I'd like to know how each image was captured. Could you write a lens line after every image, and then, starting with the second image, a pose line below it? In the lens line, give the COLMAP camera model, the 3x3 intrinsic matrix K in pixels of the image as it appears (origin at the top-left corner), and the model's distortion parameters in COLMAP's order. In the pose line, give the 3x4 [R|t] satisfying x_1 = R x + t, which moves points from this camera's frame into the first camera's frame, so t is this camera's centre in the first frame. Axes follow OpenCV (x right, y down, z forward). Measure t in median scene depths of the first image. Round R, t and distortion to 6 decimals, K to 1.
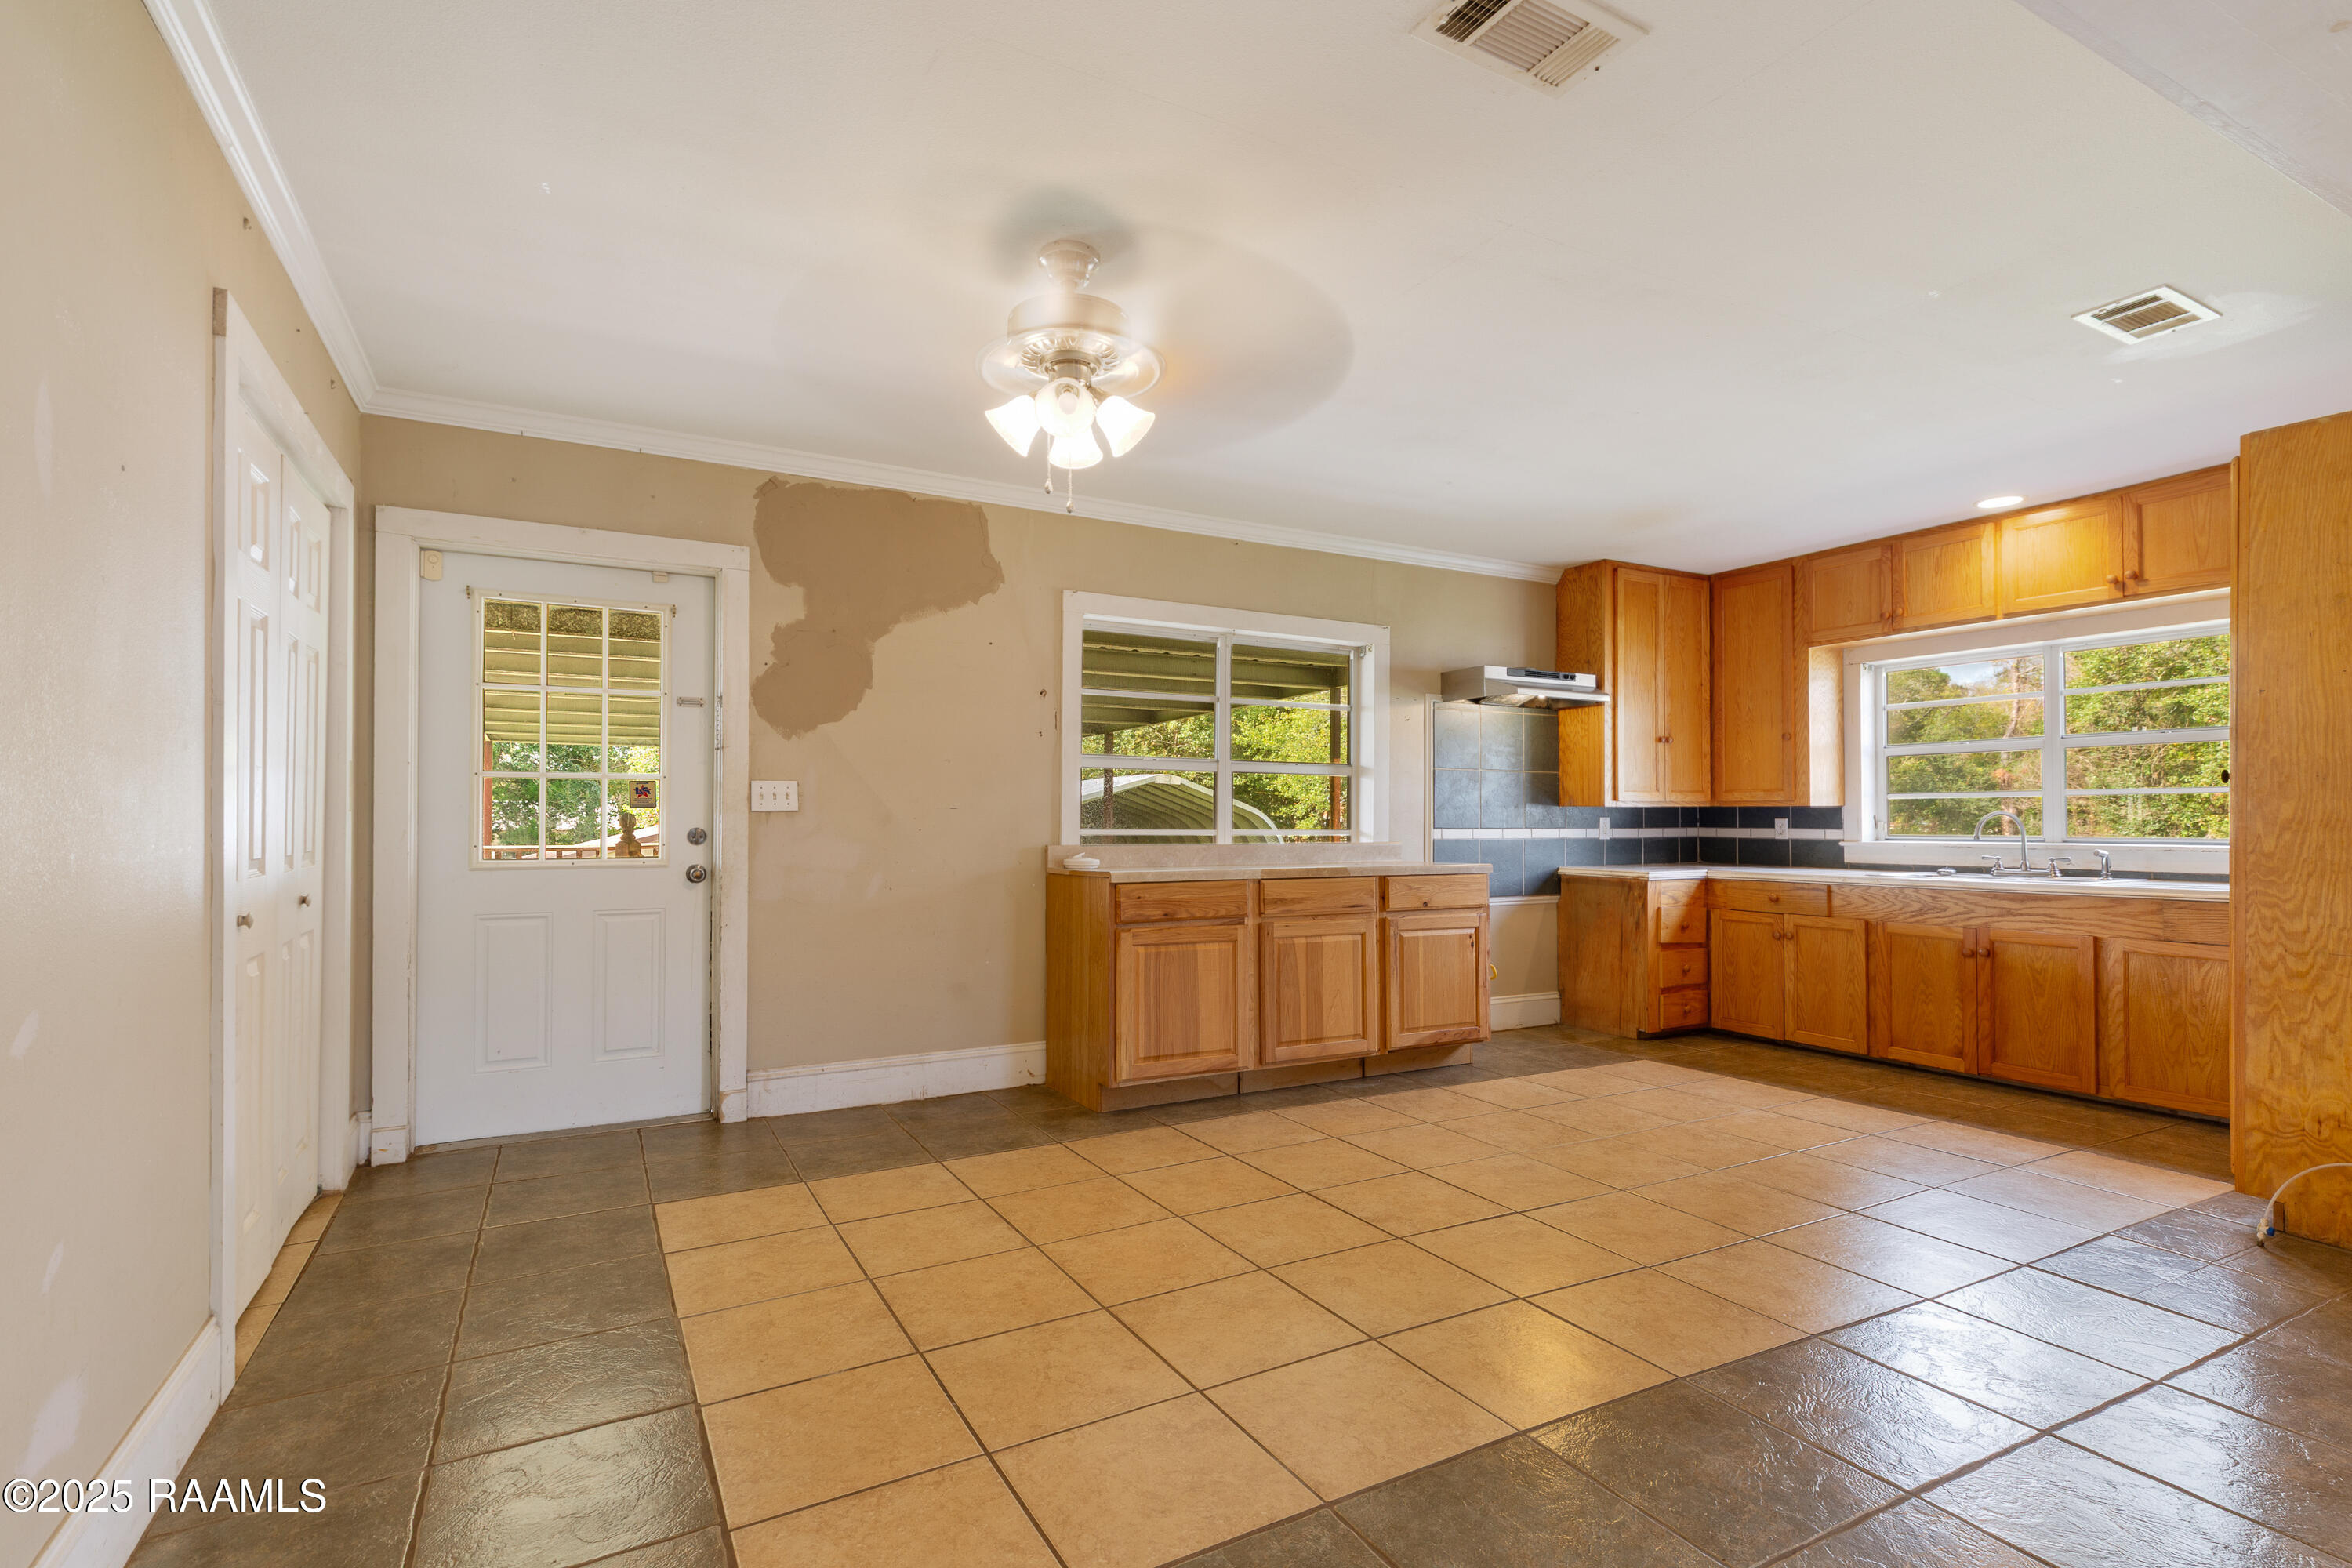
lens RADIAL K [[1086.9, 0, 1176.5], [0, 1086.9, 793.6], [0, 0, 1]] dist [0.000756, 0.000142]
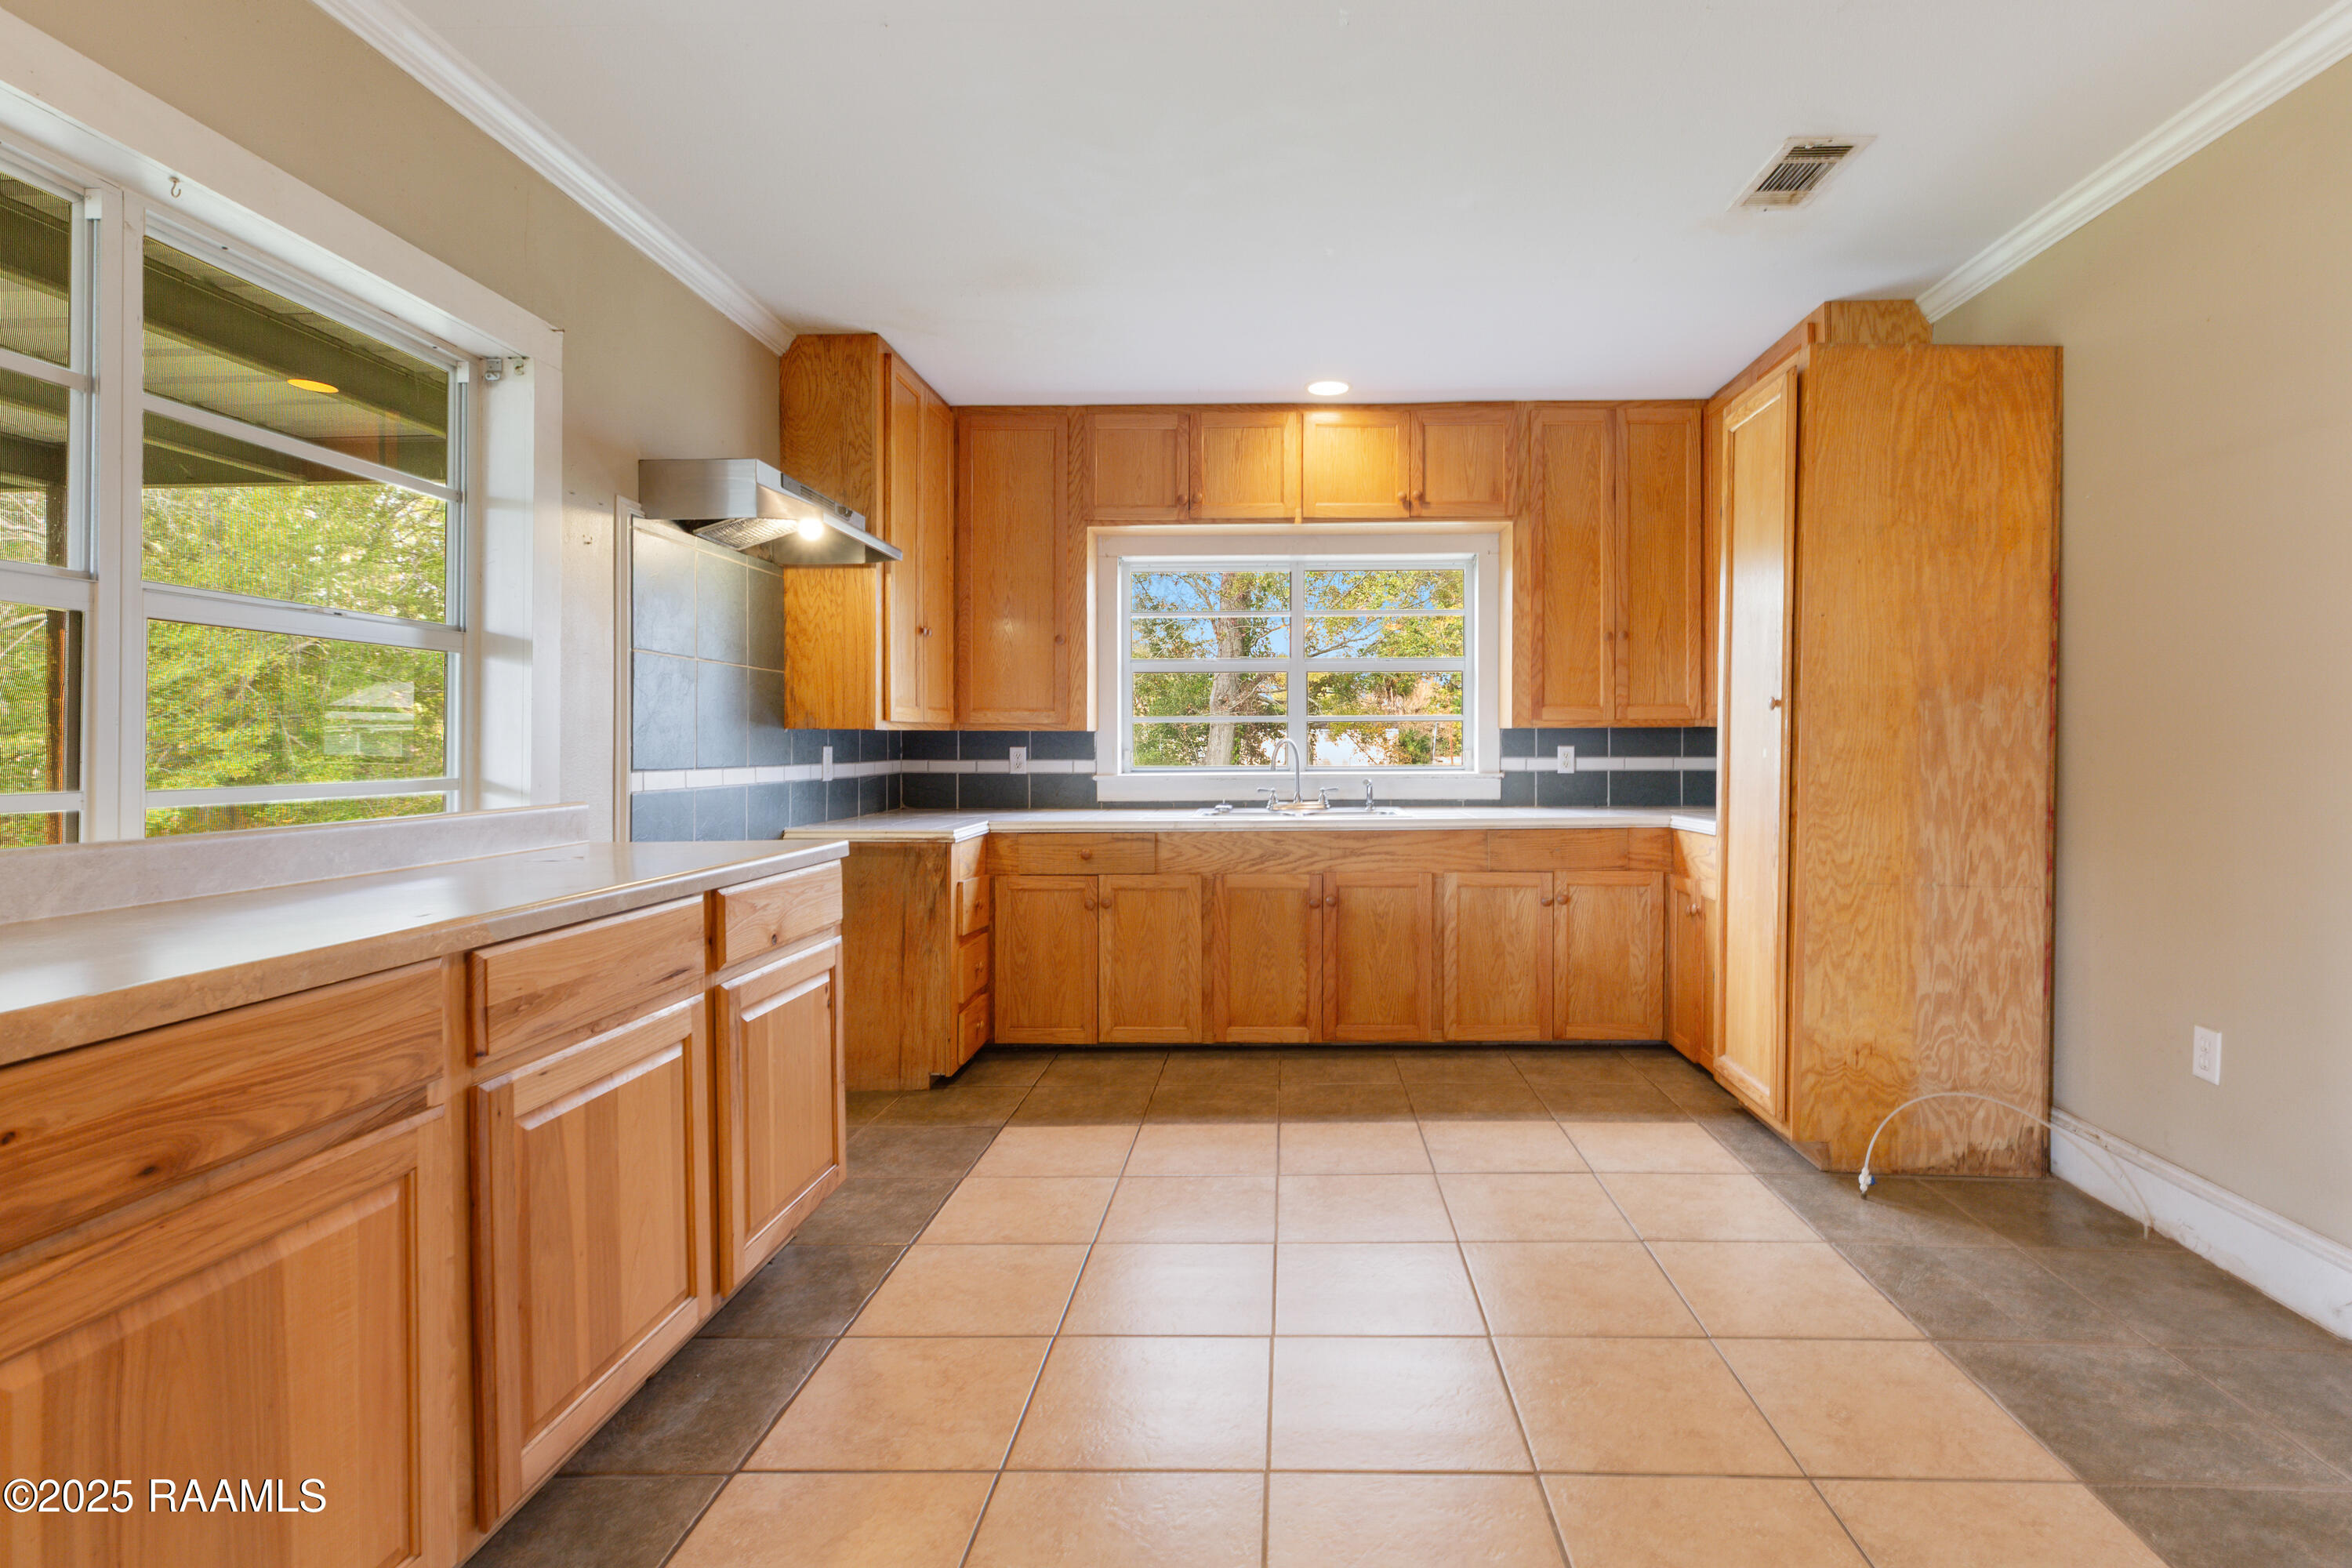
lens RADIAL K [[1161.0, 0, 1230.5], [0, 1161.0, 744.0], [0, 0, 1]] dist [0.004275, 0.000118]
pose [[0.506093, -0.002712, 0.862475, -0.096035], [-0.017792, 0.999749, 0.013584, 0.009194], [-0.862296, -0.022220, 0.505918, 0.585659]]
